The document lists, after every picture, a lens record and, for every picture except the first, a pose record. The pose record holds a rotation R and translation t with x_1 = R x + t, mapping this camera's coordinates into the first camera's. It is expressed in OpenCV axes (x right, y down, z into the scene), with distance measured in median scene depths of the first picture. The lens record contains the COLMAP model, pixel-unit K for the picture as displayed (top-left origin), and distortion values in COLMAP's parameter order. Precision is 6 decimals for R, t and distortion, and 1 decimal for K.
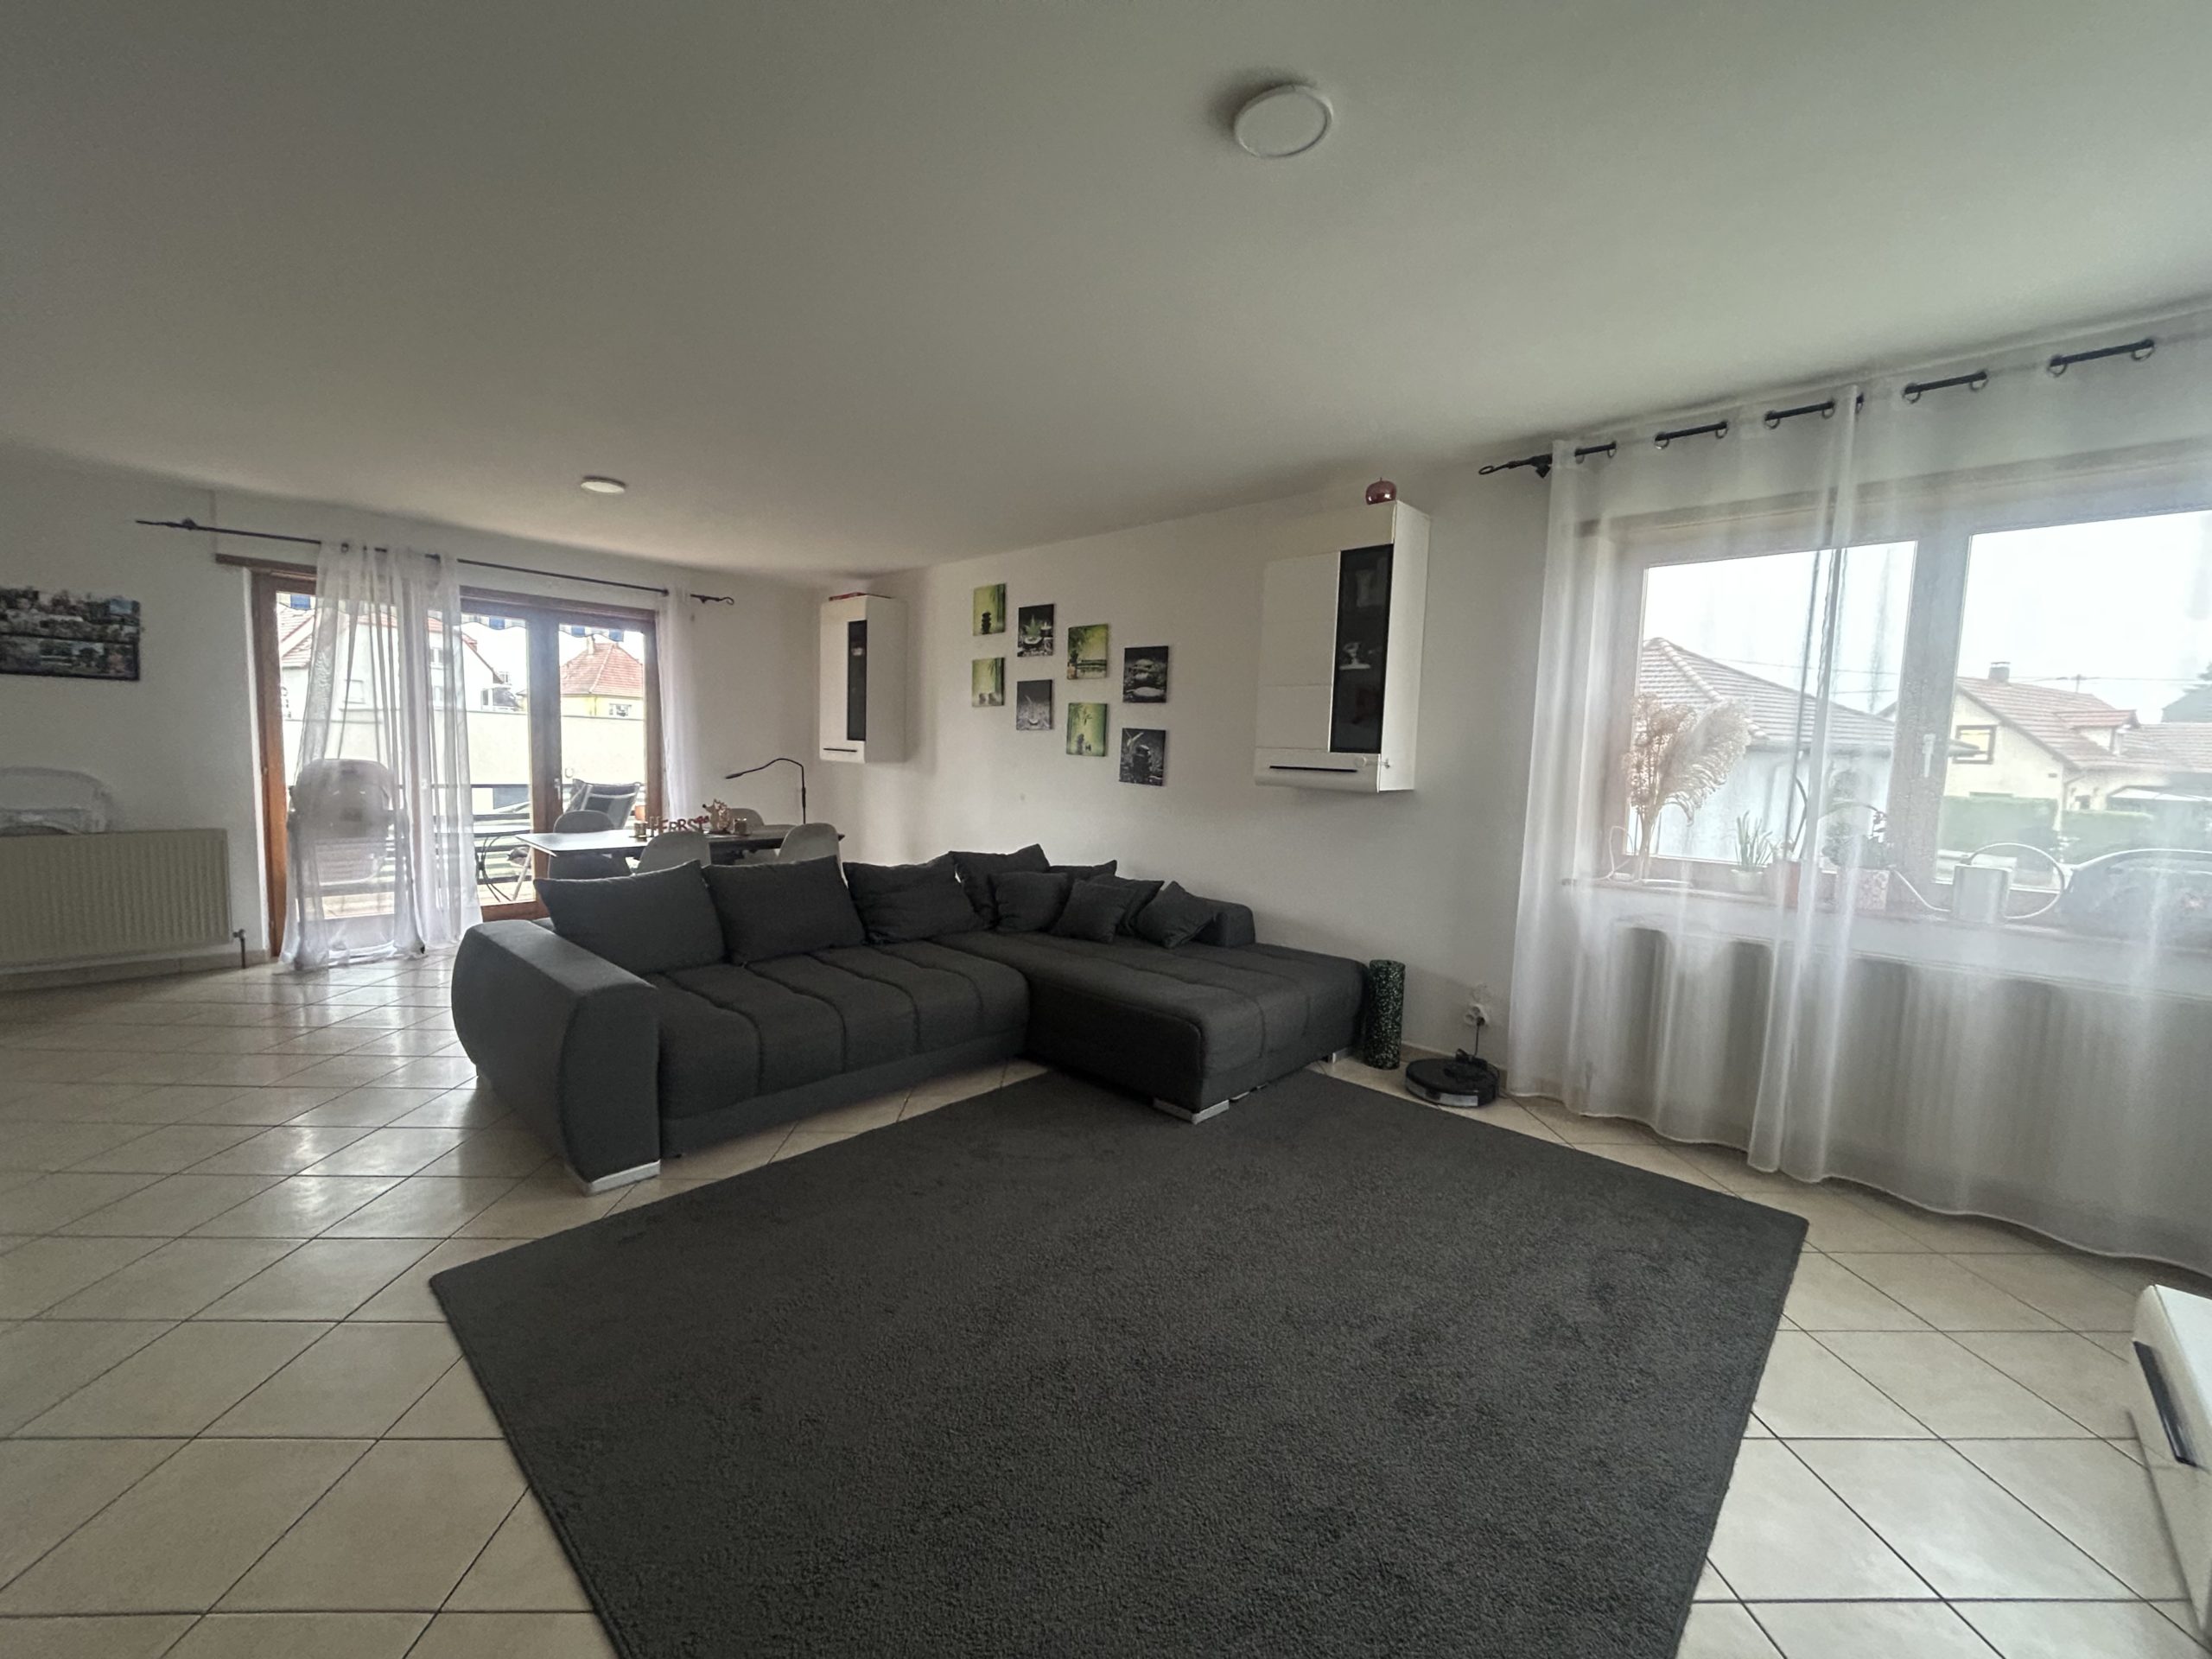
lens RADIAL K [[881.0, 0, 1115.2], [0, 881.0, 828.1], [0, 0, 1]] dist [0.016552, 0.000409]
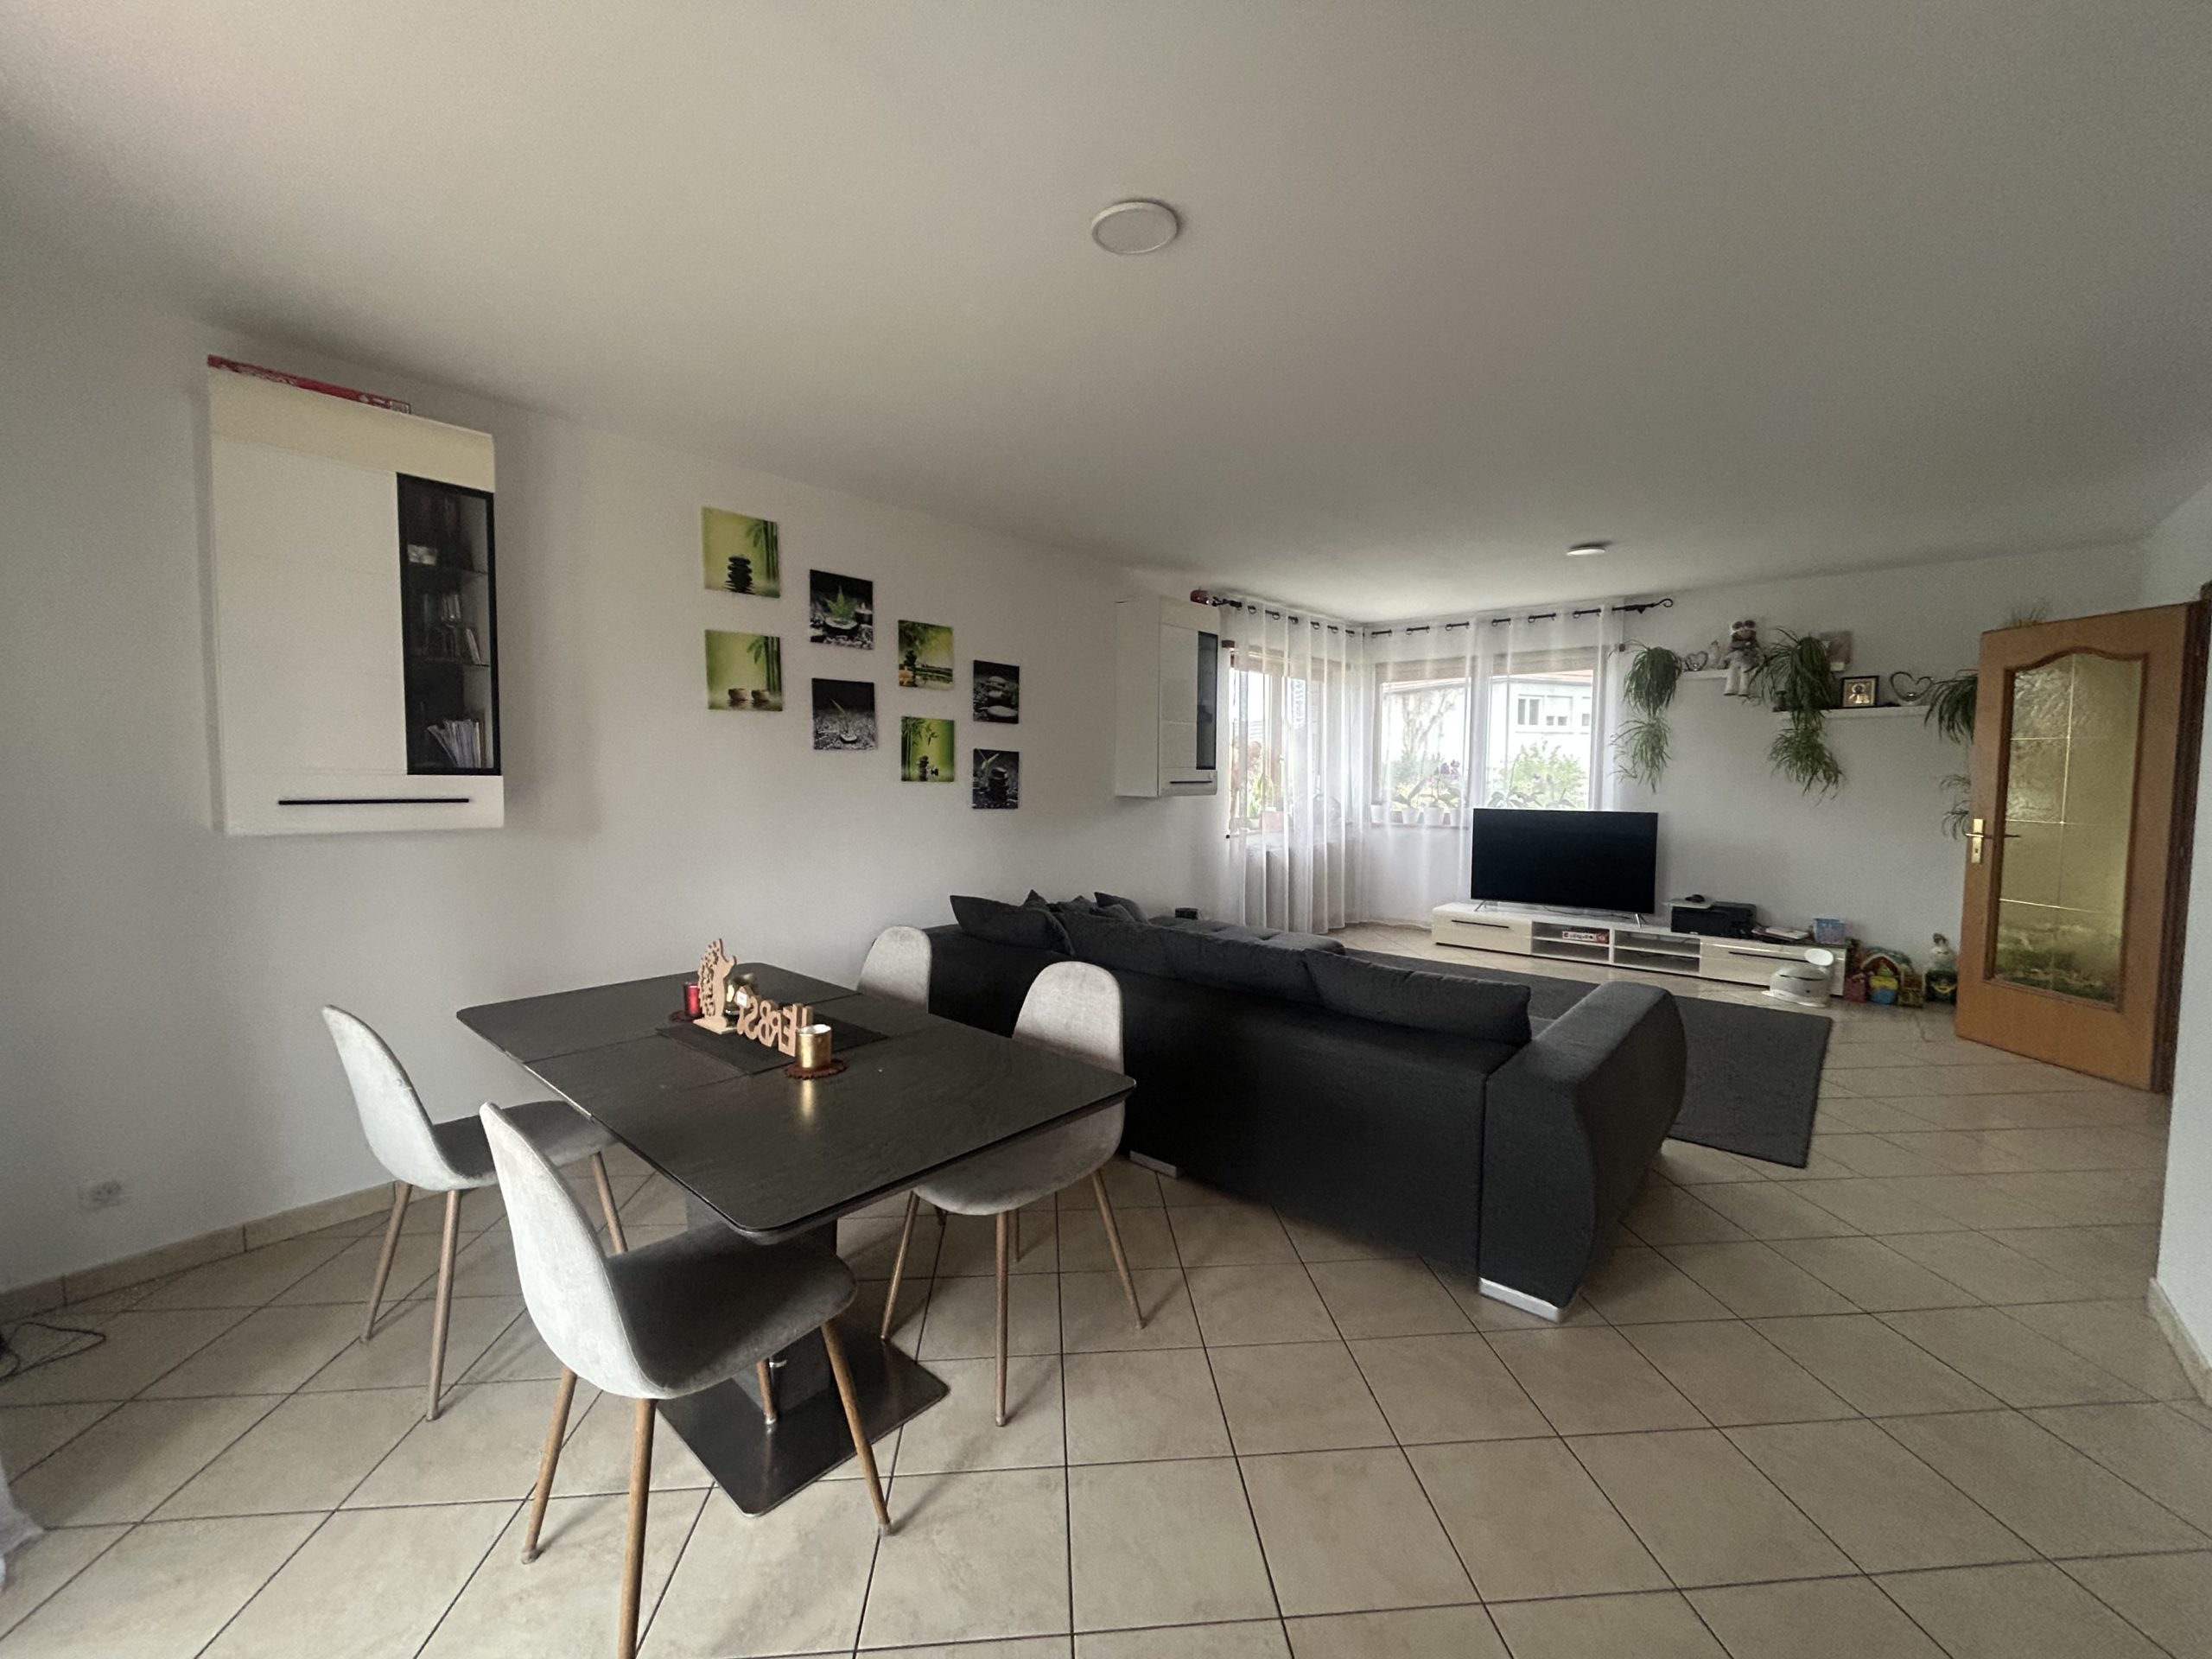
lens RADIAL K [[881.0, 0, 1106.3], [0, 881.0, 826.6], [0, 0, 1]] dist [0.016552, 0.000409]
pose [[-0.024459, -0.098860, 0.994801, -0.856956], [0.085695, 0.991228, 0.100612, -0.109140], [-0.996021, 0.087711, -0.015773, 0.849580]]
